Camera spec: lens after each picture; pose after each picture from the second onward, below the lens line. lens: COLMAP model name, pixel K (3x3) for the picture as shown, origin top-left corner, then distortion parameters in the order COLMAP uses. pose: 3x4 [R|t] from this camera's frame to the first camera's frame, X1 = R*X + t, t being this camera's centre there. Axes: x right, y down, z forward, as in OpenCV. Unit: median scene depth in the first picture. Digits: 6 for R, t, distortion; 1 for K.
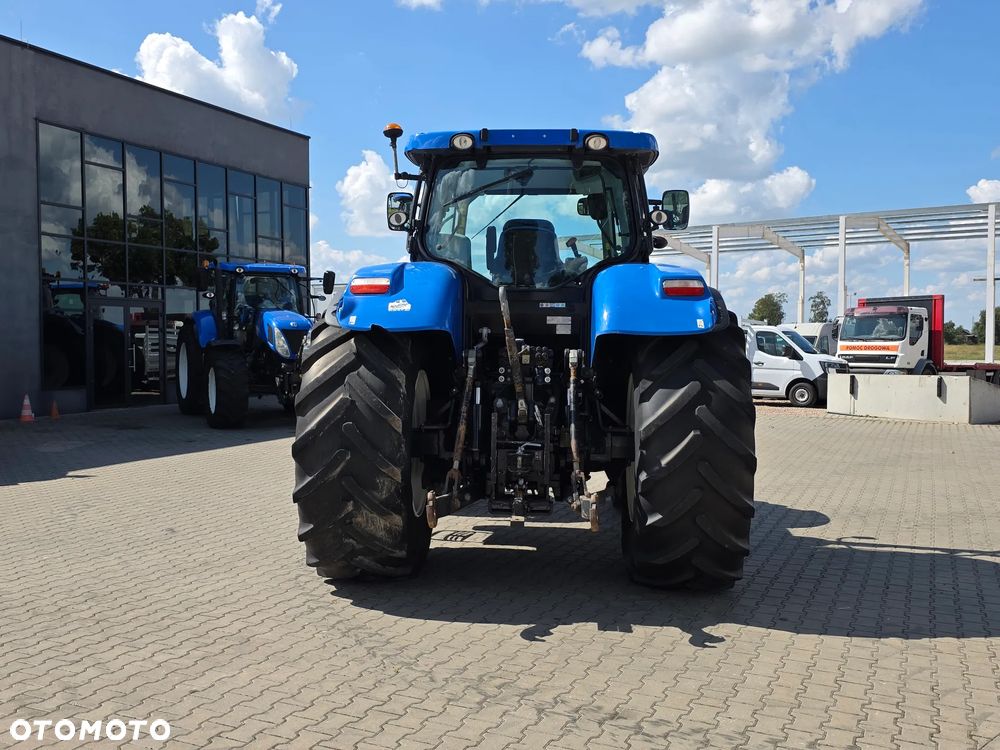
lens RADIAL K [[944.0, 0, 482.4], [0, 944.0, 370.7], [0, 0, 1]] dist [0.088808, -0.117548]
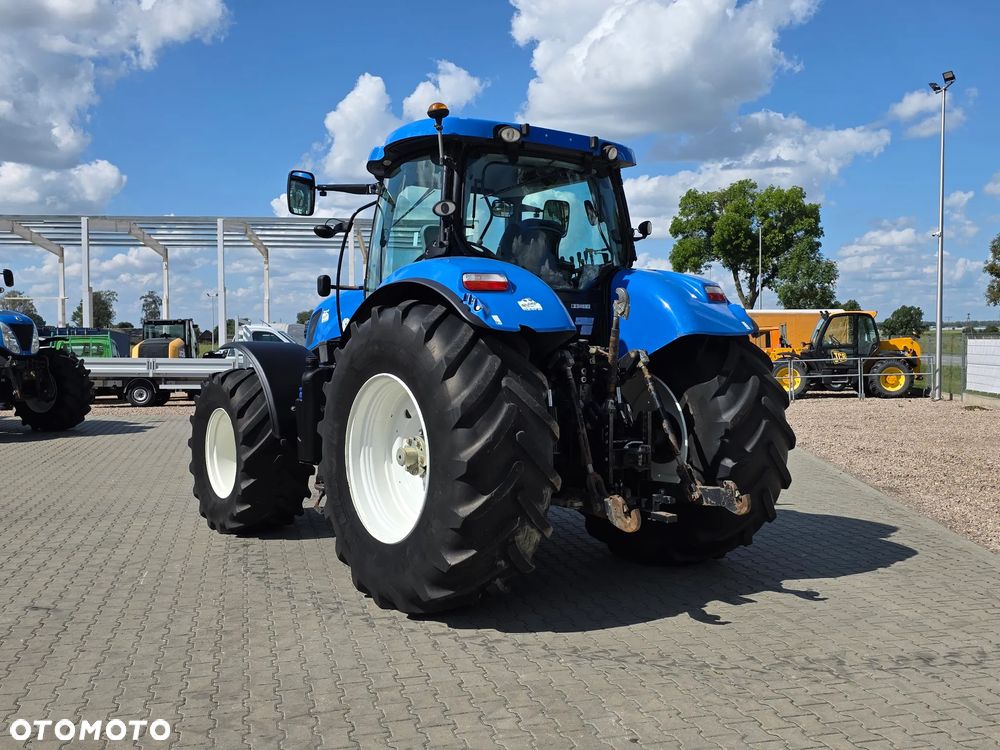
lens RADIAL K [[949.9, 0, 501.2], [0, 949.9, 380.3], [0, 0, 1]] dist [0.096872, -0.138059]
pose [[0.761097, -0.031282, 0.647883, -0.724945], [0.024978, 0.999509, 0.018917, -0.012001], [-0.648157, 0.001785, 0.761505, 0.307388]]
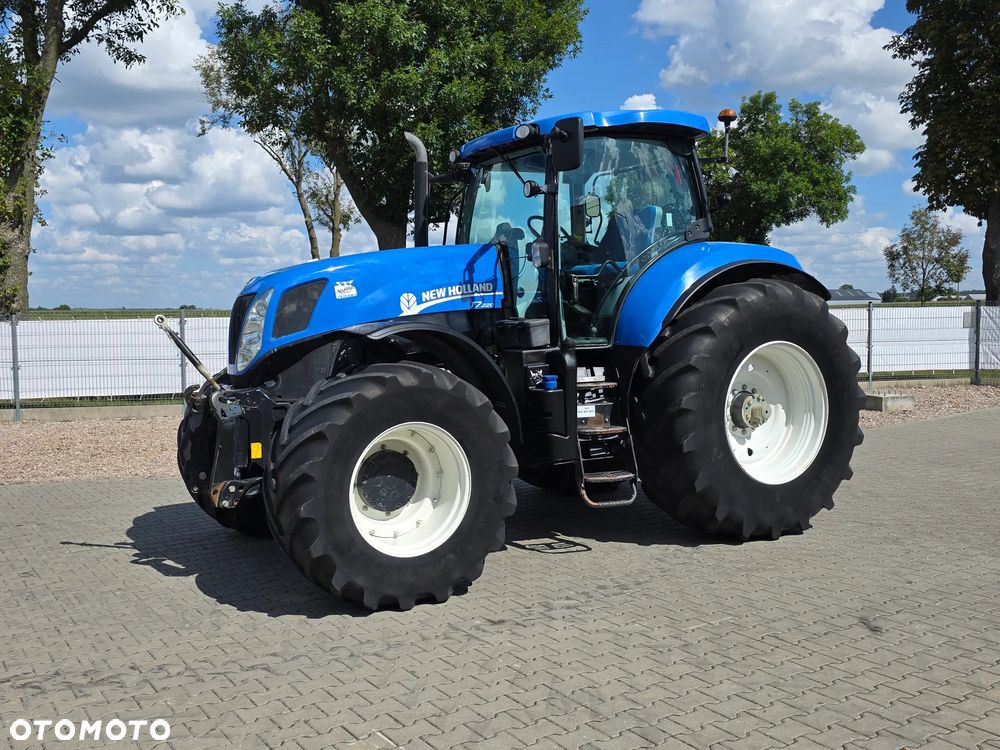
lens RADIAL K [[953.2, 0, 500.0], [0, 953.2, 375.0], [0, 0, 1]] dist [0.093734, -0.120695]
pose [[-0.859842, -0.025819, 0.509906, -0.596634], [0.023742, 0.995618, 0.090448, -0.076802], [-0.510007, 0.089877, -0.855462, 2.254421]]
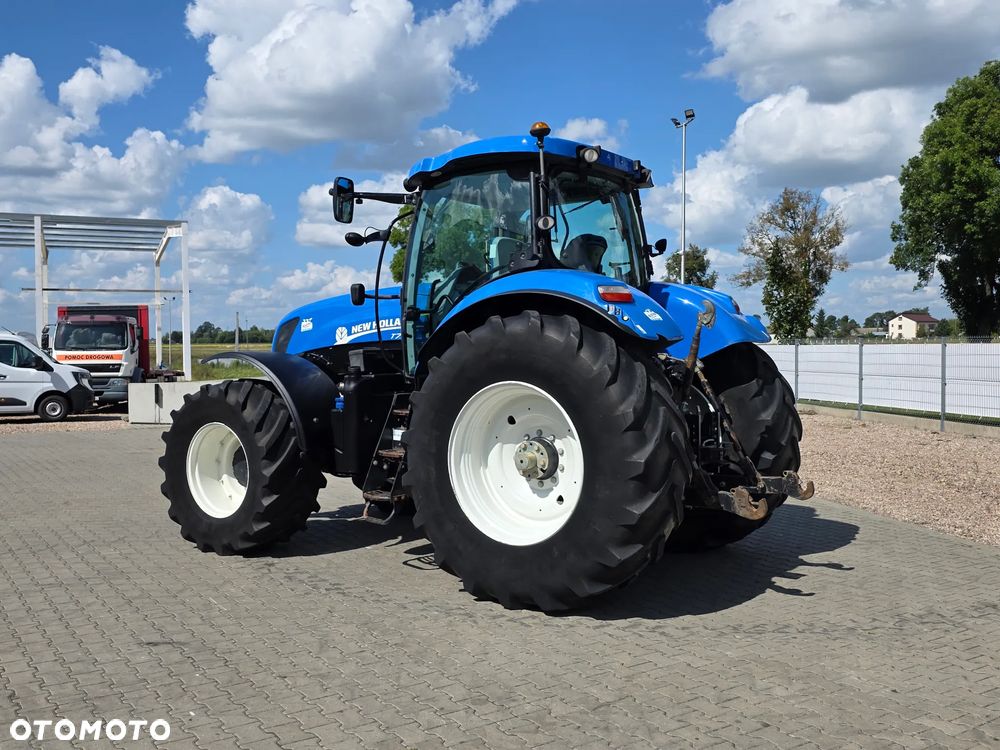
lens RADIAL K [[953.2, 0, 500.0], [0, 953.2, 375.0], [0, 0, 1]] dist [0.093734, -0.120695]
pose [[0.514662, -0.032152, 0.856790, -1.057790], [0.036543, 0.999211, 0.015546, -0.026171], [-0.856614, 0.023308, 0.515431, 0.620836]]
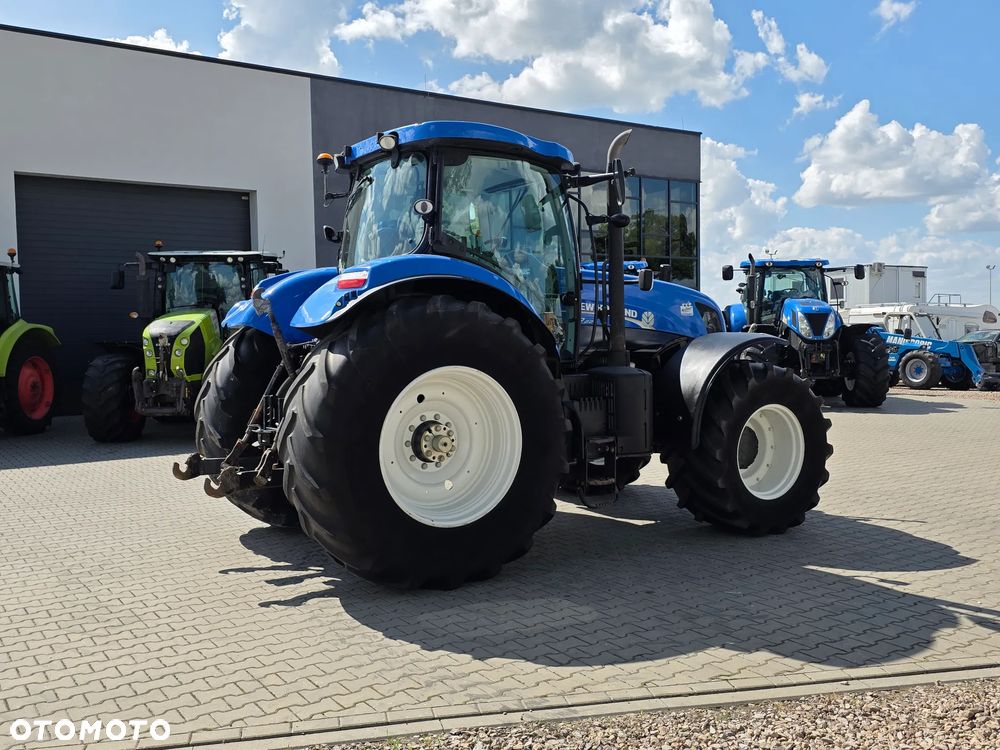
lens RADIAL K [[936.8, 0, 501.0], [0, 936.8, 373.6], [0, 0, 1]] dist [0.066052, -0.020864]
pose [[0.862338, 0.008457, -0.506263, 0.676548], [-0.000727, 0.999880, 0.015465, 0.000400], [0.506333, -0.012968, 0.862241, 0.011891]]
